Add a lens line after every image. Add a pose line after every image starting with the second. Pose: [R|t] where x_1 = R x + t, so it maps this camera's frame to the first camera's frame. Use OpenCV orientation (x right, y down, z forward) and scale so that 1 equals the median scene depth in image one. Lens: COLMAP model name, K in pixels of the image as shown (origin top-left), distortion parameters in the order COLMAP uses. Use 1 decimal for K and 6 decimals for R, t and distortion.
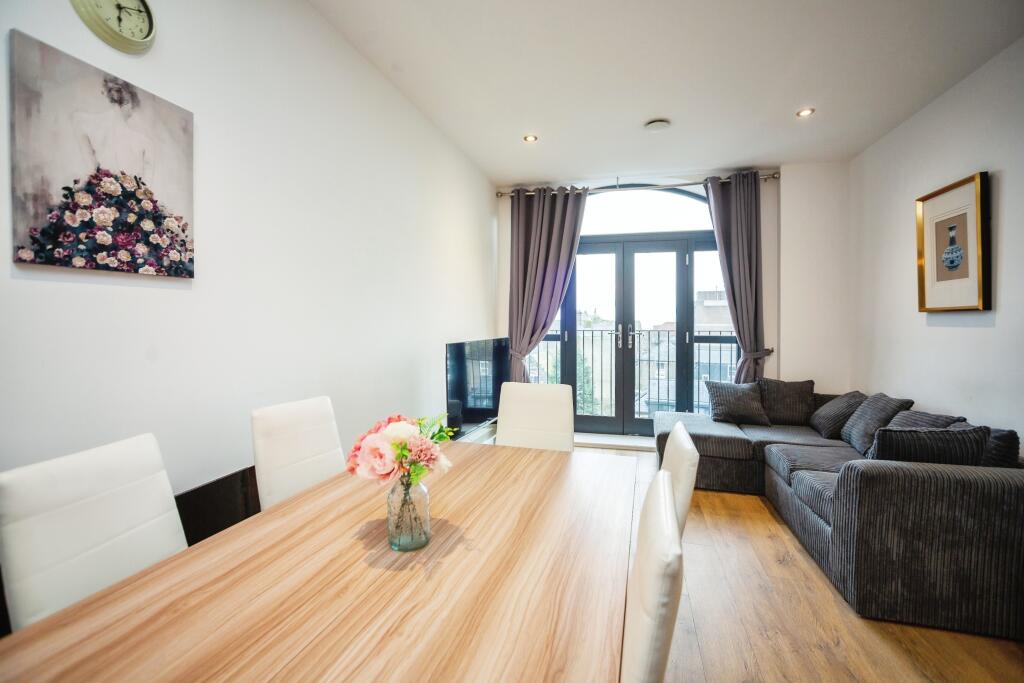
lens RADIAL K [[443.6, 0, 511.0], [0, 443.6, 339.4], [0, 0, 1]] dist [-0.004113, 0.000021]
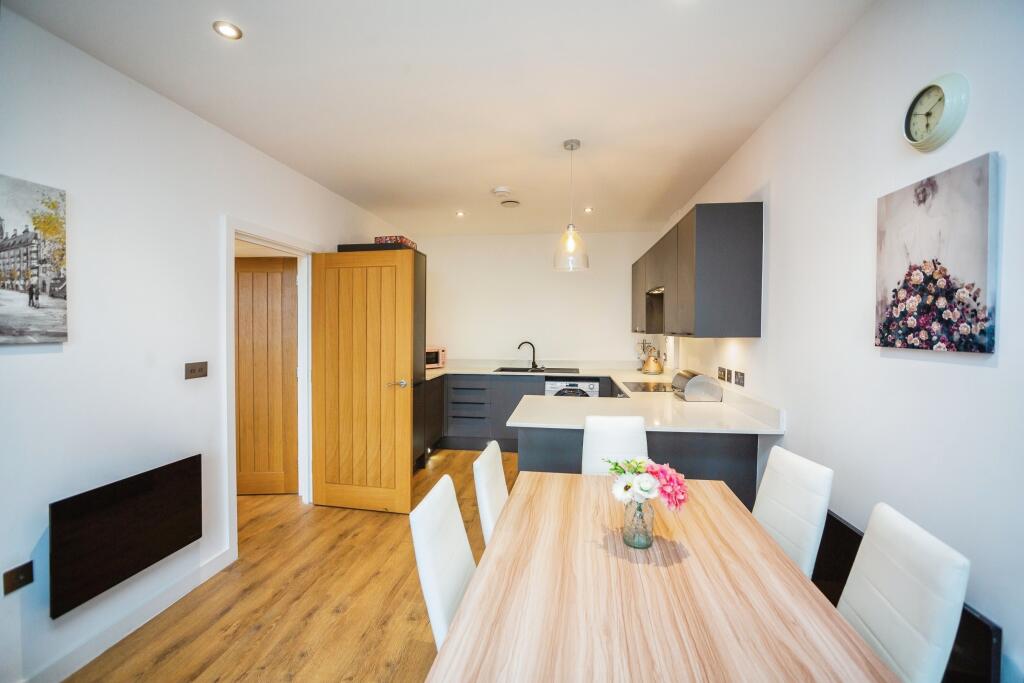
lens RADIAL K [[443.6, 0, 515.5], [0, 443.6, 331.5], [0, 0, 1]] dist [-0.004113, 0.000021]
pose [[-0.989452, 0.003600, -0.144819, 0.314952], [-0.004319, 0.998513, 0.054334, -0.258222], [0.144799, 0.054387, -0.987965, 1.985367]]
